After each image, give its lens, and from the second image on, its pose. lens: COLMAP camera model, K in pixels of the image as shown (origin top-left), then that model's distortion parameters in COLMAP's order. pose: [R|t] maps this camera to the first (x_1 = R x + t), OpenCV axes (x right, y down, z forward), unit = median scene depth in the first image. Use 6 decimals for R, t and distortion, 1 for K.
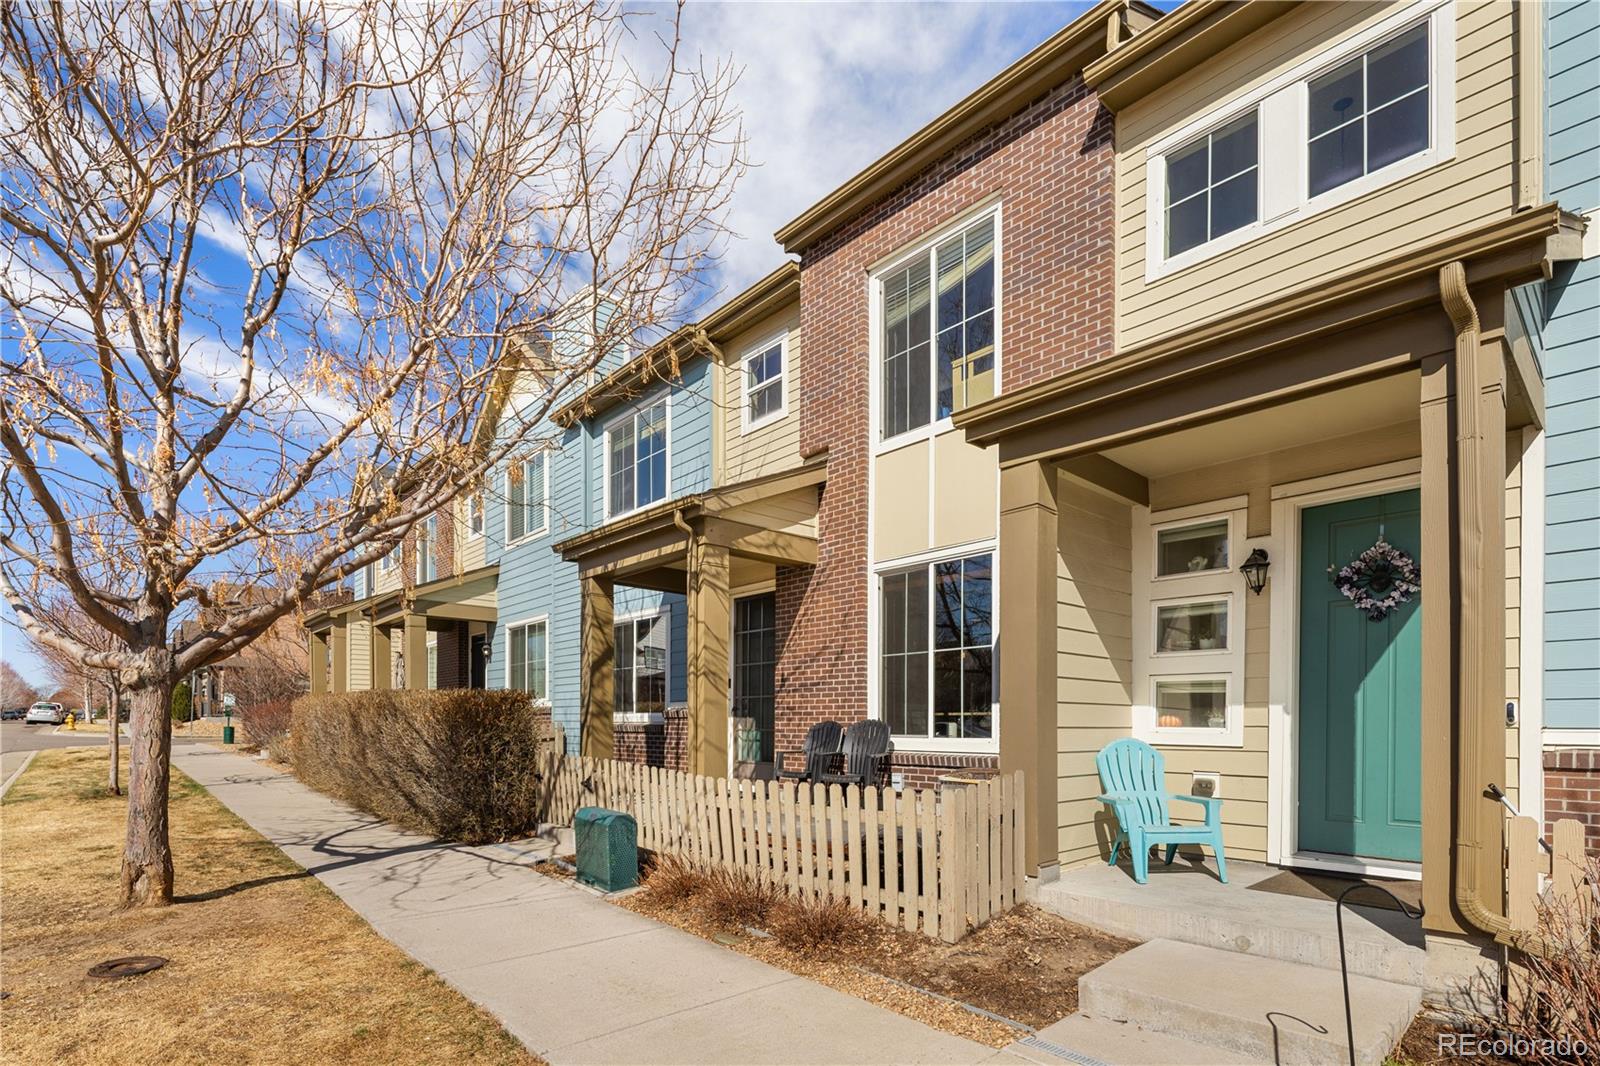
lens RADIAL K [[788.9, 0, 788.1], [0, 788.9, 519.6], [0, 0, 1]] dist [0.001846, -0.000296]
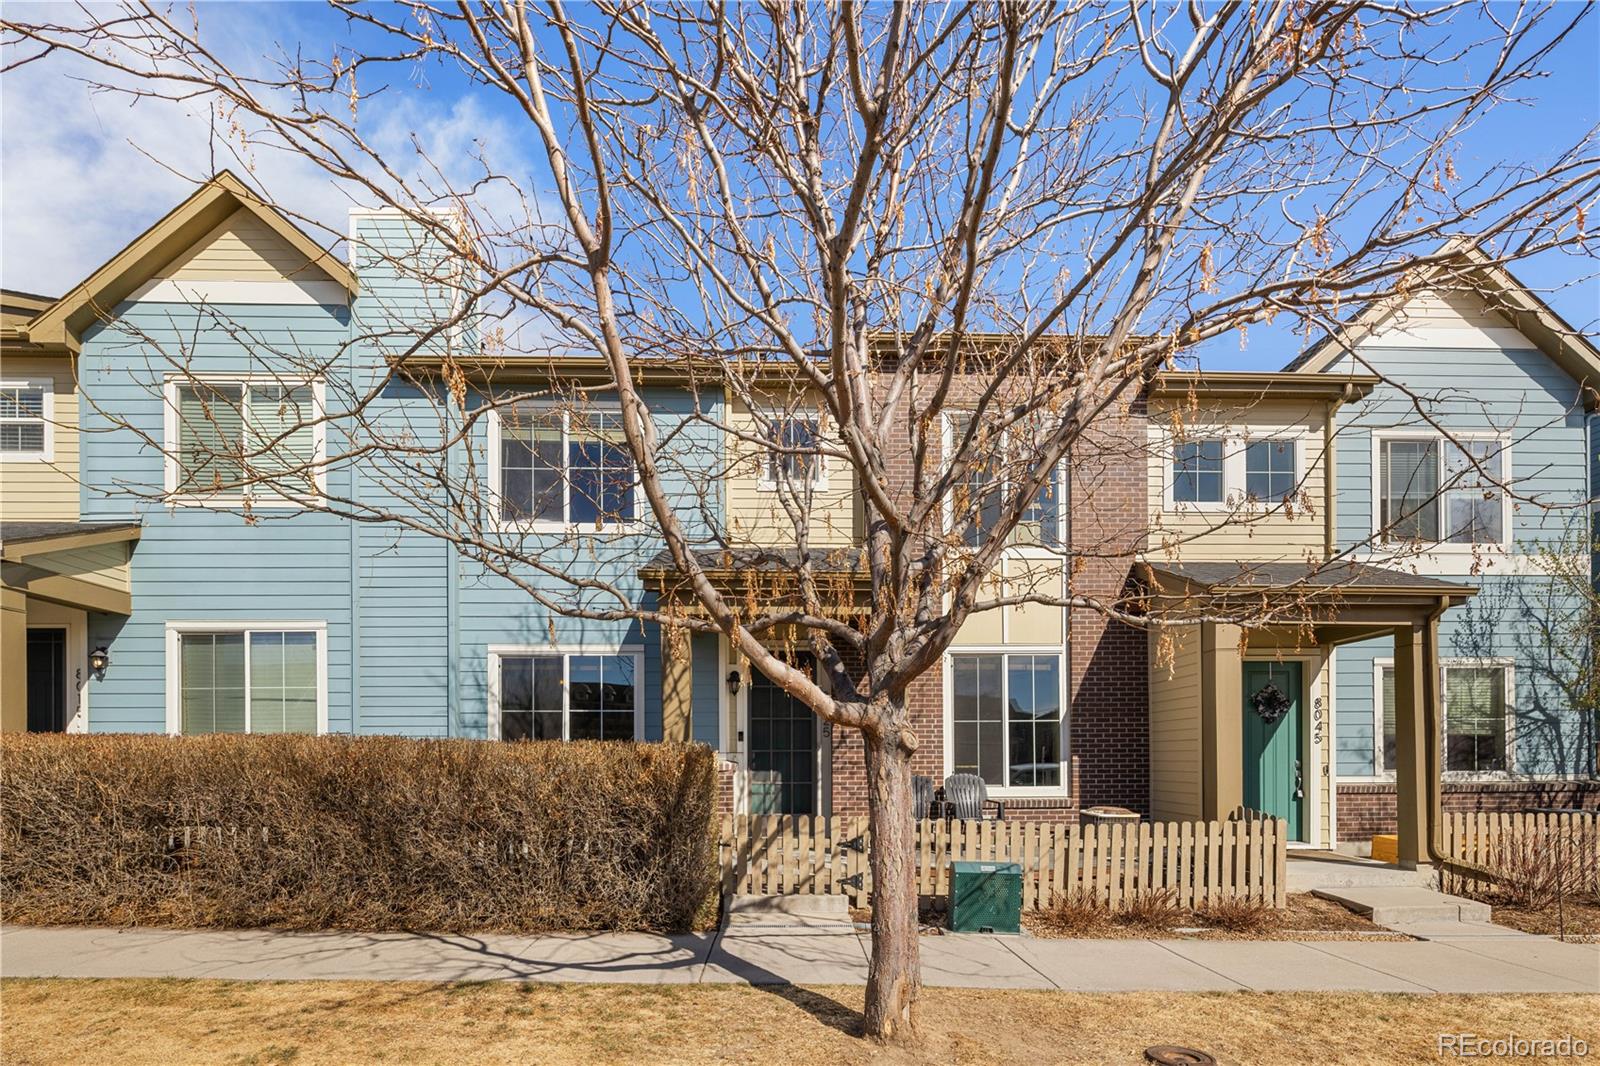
lens RADIAL K [[790.2, 0, 808.5], [0, 790.2, 498.8], [0, 0, 1]] dist [0.002351, 0.000408]
pose [[0.631855, 0.239147, 0.737270, -1.129874], [-0.190119, 0.969971, -0.151693, 0.069320], [-0.751408, -0.044321, 0.658348, 0.389149]]
